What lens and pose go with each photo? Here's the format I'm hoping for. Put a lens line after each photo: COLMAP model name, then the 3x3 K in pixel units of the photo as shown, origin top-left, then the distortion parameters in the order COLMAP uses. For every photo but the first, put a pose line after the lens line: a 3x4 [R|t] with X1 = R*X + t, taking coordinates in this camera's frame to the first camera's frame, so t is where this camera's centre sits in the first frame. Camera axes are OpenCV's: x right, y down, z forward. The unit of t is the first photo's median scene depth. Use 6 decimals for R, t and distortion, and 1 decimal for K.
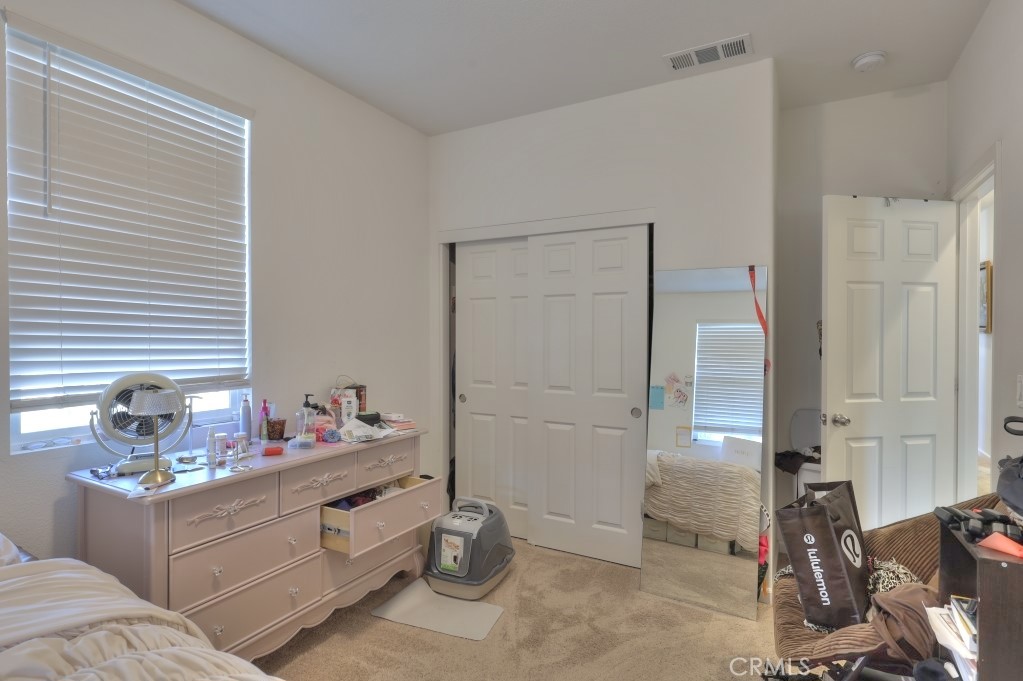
lens RADIAL K [[513.1, 0, 511.5], [0, 513.1, 340.5], [0, 0, 1]] dist [-0.001584, -0.001271]
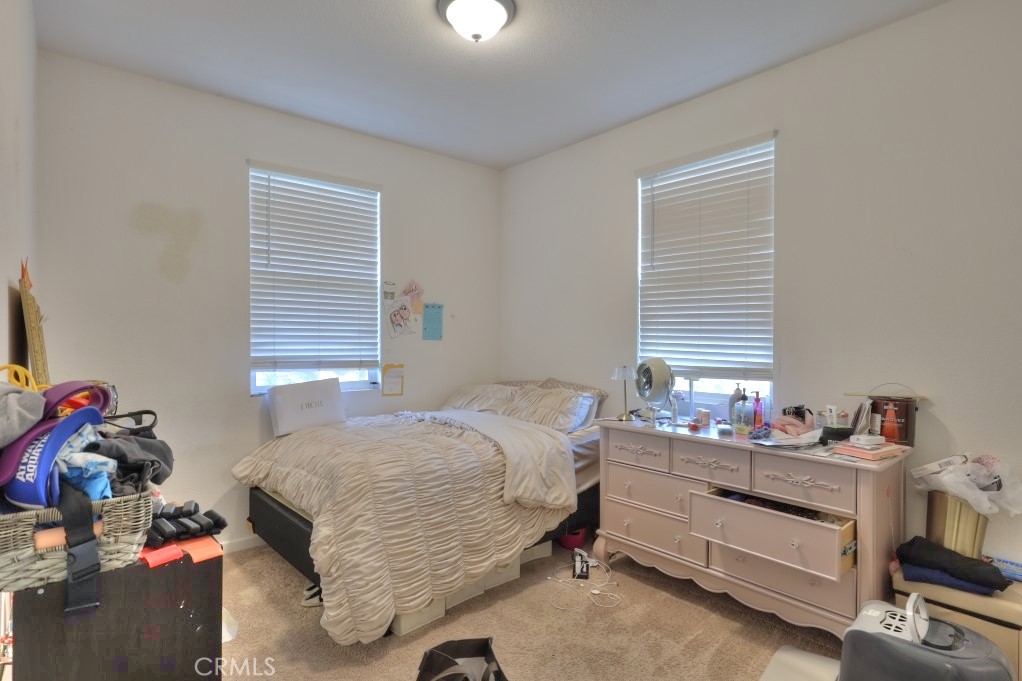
lens RADIAL K [[512.6, 0, 511.0], [0, 512.6, 340.5], [0, 0, 1]] dist [-0.001584, -0.001271]
pose [[-0.334393, -0.002669, -0.942430, 0.844511], [-0.011786, 0.999930, 0.001350, 0.010218], [0.942360, 0.011559, -0.334400, 0.983442]]
